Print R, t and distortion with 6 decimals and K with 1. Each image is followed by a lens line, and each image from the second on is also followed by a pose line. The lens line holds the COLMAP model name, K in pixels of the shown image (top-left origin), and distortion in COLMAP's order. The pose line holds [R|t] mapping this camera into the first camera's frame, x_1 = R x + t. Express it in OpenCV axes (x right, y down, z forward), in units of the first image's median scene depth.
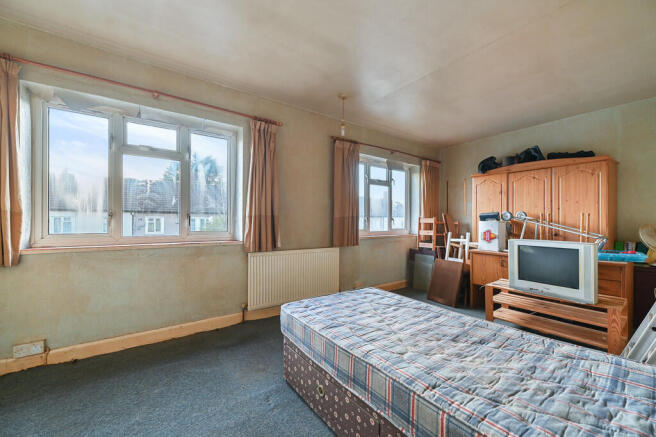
lens RADIAL K [[263.6, 0, 325.6], [0, 263.6, 222.2], [0, 0, 1]] dist [0.007558, -0.000189]
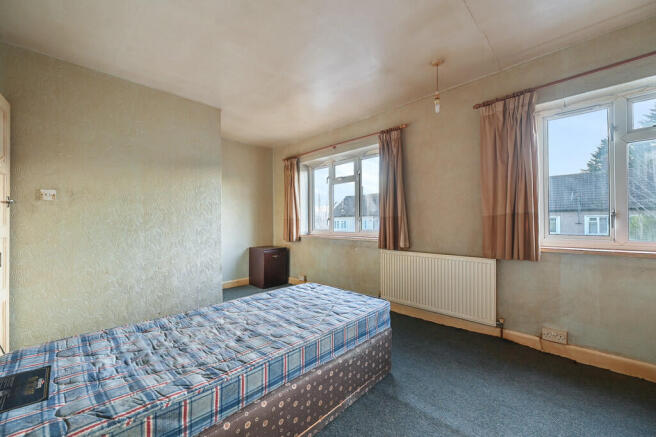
lens RADIAL K [[263.6, 0, 326.8], [0, 263.6, 219.9], [0, 0, 1]] dist [0.007558, -0.000189]
pose [[0.149532, -0.013924, -0.988659, 1.138154], [0.005343, 0.999898, -0.013274, 0.002750], [0.988742, -0.003297, 0.149591, 0.813837]]
